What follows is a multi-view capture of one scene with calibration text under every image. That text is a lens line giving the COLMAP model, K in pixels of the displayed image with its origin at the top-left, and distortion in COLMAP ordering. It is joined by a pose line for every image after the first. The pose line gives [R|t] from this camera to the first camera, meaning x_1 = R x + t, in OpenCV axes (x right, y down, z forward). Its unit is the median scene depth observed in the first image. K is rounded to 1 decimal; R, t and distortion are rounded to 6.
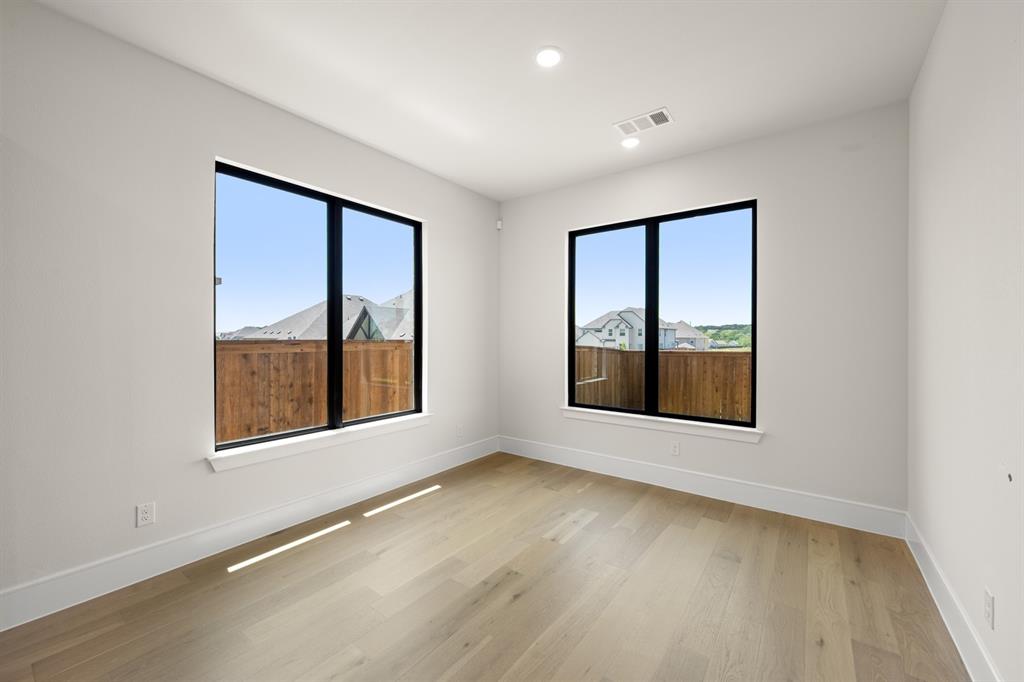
lens RADIAL K [[403.9, 0, 514.2], [0, 403.9, 337.3], [0, 0, 1]] dist [0.001302, 0.000282]
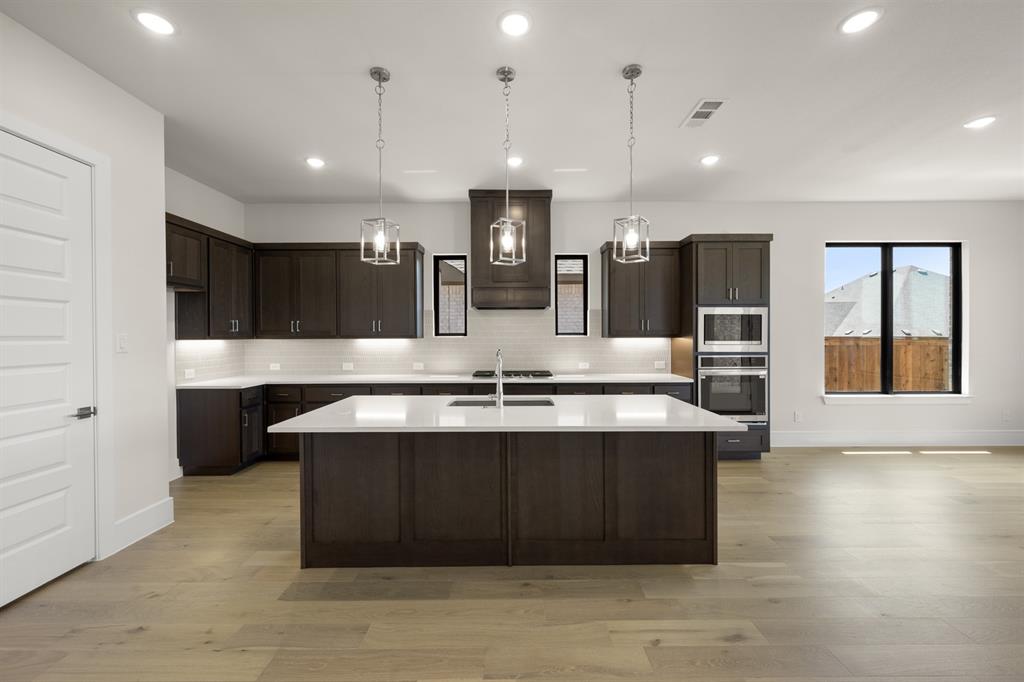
lens RADIAL K [[403.9, 0, 514.2], [0, 403.9, 337.3], [0, 0, 1]] dist [0.001302, 0.000282]
pose [[0.596500, -0.000456, -0.802613, -0.054548], [0.003297, 0.999993, 0.001881, 0.003364], [0.802606, -0.003768, 0.596497, -0.955711]]
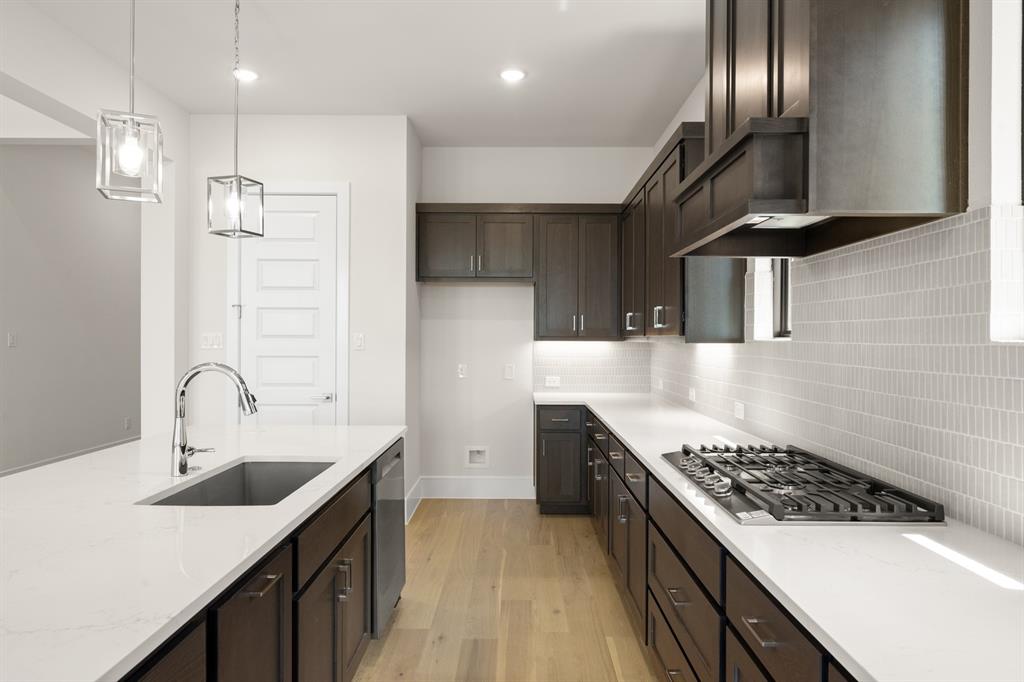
lens RADIAL K [[621.2, 0, 512.0], [0, 621.2, 341.0], [0, 0, 1]] dist [0.000817, -0.000095]
pose [[-0.808125, -0.002146, -0.589007, -0.572789], [-0.006395, 0.999966, 0.005131, 0.002593], [0.588976, 0.007913, -0.808112, 0.125085]]
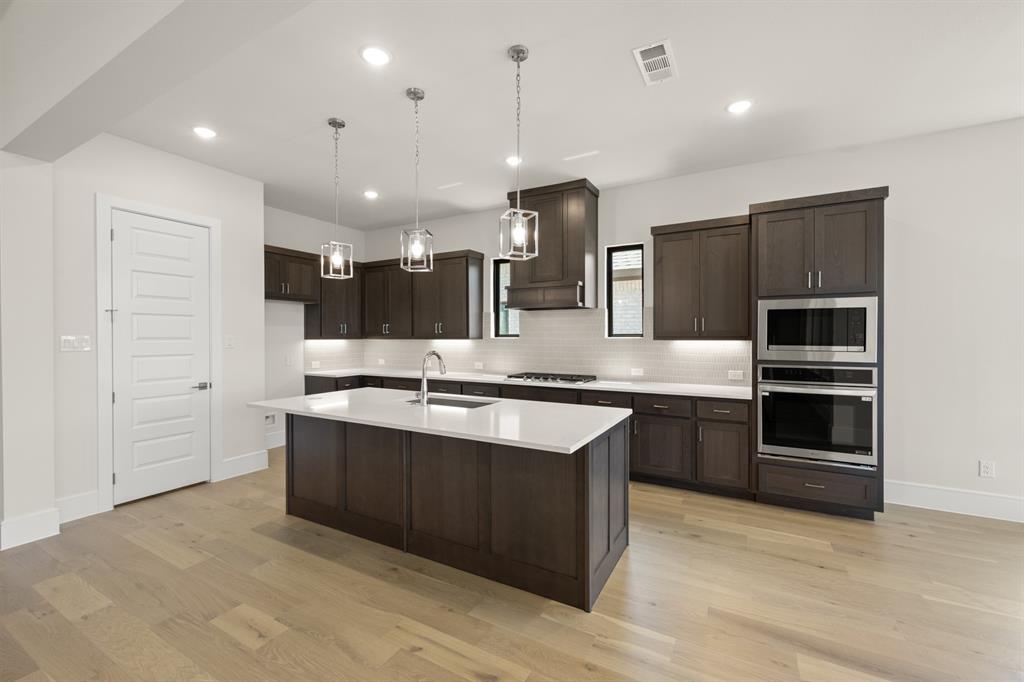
lens RADIAL K [[422.2, 0, 513.4], [0, 422.2, 337.2], [0, 0, 1]] dist [0.000563, 0.000081]
pose [[0.127834, 0.001549, -0.991794, 0.176023], [0.000600, 0.999998, 0.001639, -0.001367], [0.991795, -0.000805, 0.127833, -0.467562]]
